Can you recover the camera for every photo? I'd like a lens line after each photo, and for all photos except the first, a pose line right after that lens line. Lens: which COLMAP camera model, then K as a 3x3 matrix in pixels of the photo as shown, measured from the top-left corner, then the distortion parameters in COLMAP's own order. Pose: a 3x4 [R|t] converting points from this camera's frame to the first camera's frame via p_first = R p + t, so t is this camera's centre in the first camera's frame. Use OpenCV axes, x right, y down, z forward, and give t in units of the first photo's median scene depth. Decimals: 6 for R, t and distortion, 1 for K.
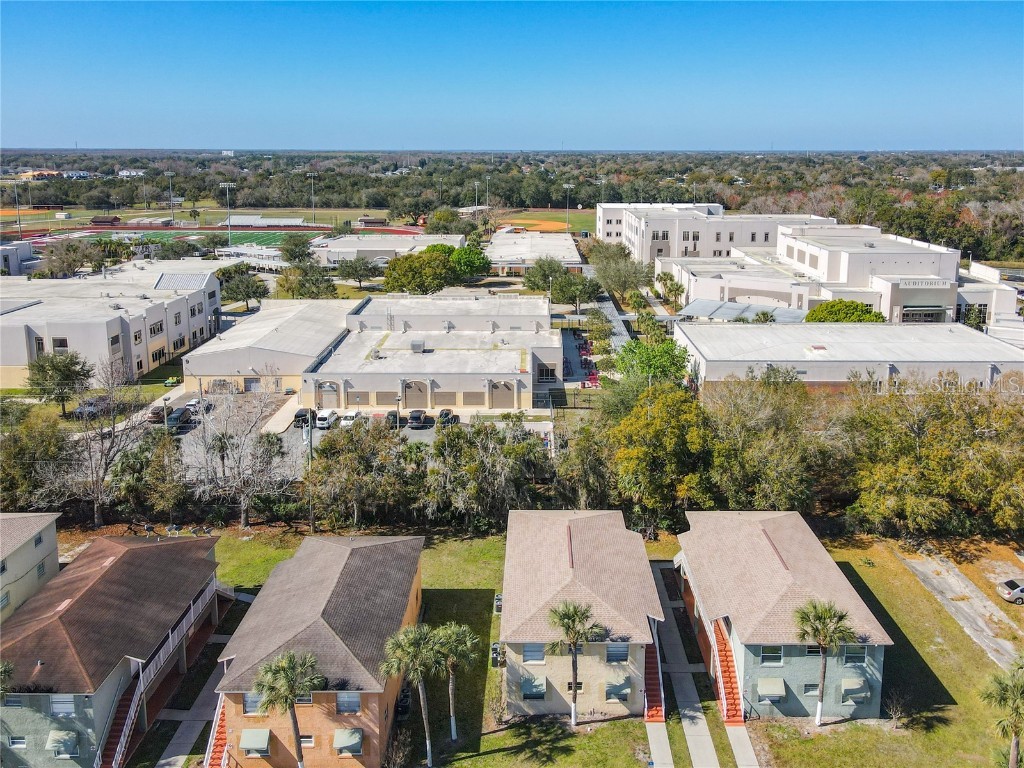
lens RADIAL K [[778.7, 0, 536.3], [0, 778.7, 282.1], [0, 0, 1]] dist [0.002868, 0.008848]
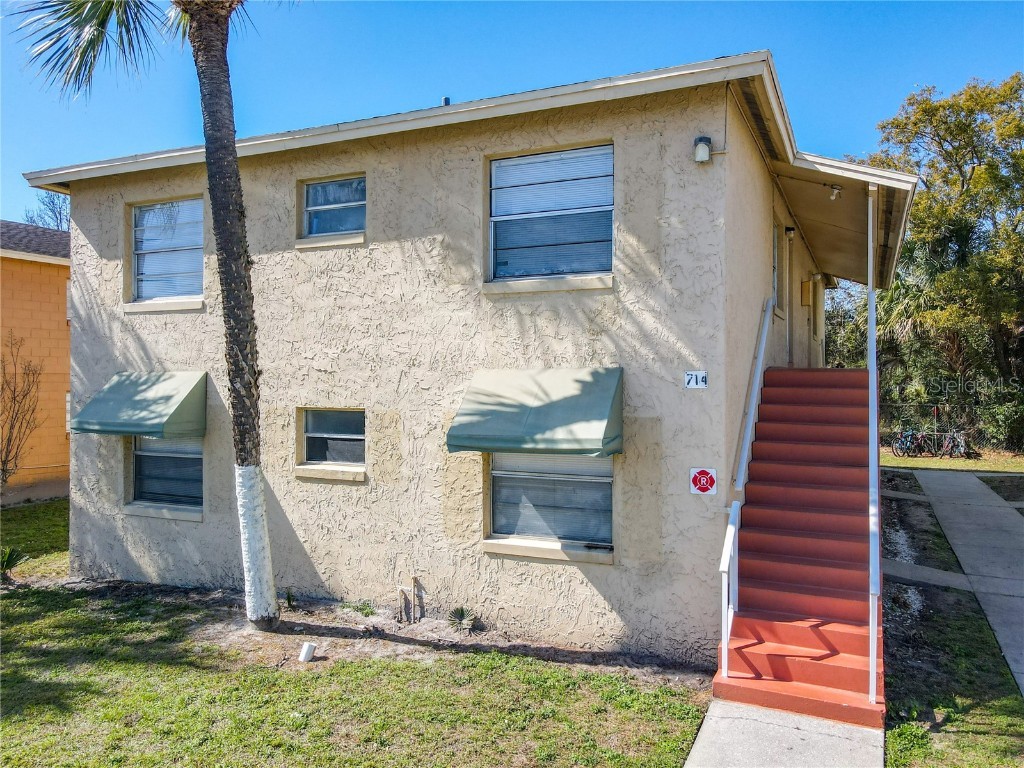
lens RADIAL K [[772.7, 0, 502.1], [0, 772.7, 378.3], [0, 0, 1]] dist [0.010793, 0.008790]
pose [[0.907367, -0.002081, -0.420334, 0.116301], [-0.065964, 0.986892, -0.147282, 0.382471], [0.415131, 0.161366, 0.895337, 0.617479]]
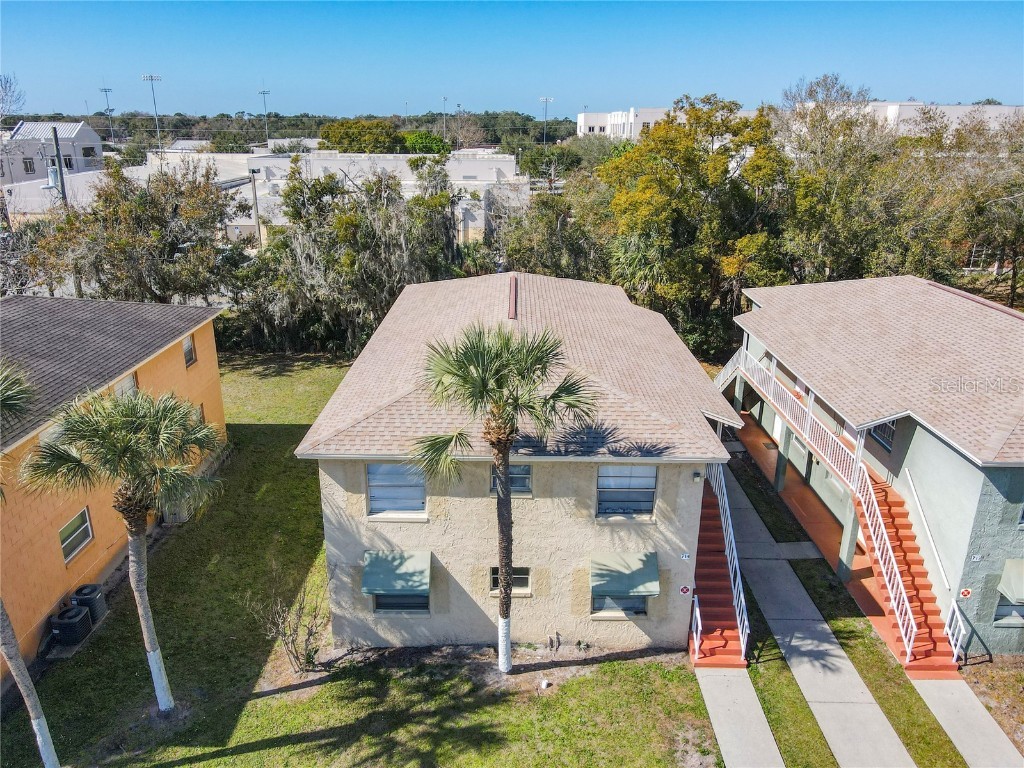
lens RADIAL K [[741.1, 0, 512.0], [0, 741.1, 384.0], [0, 0, 1]] dist [0.008319, 0.007906]
pose [[0.999971, 0.005513, -0.005194, 0.037681], [-0.004572, 0.986025, 0.166535, 0.265091], [0.006039, -0.166506, 0.986022, 0.478981]]
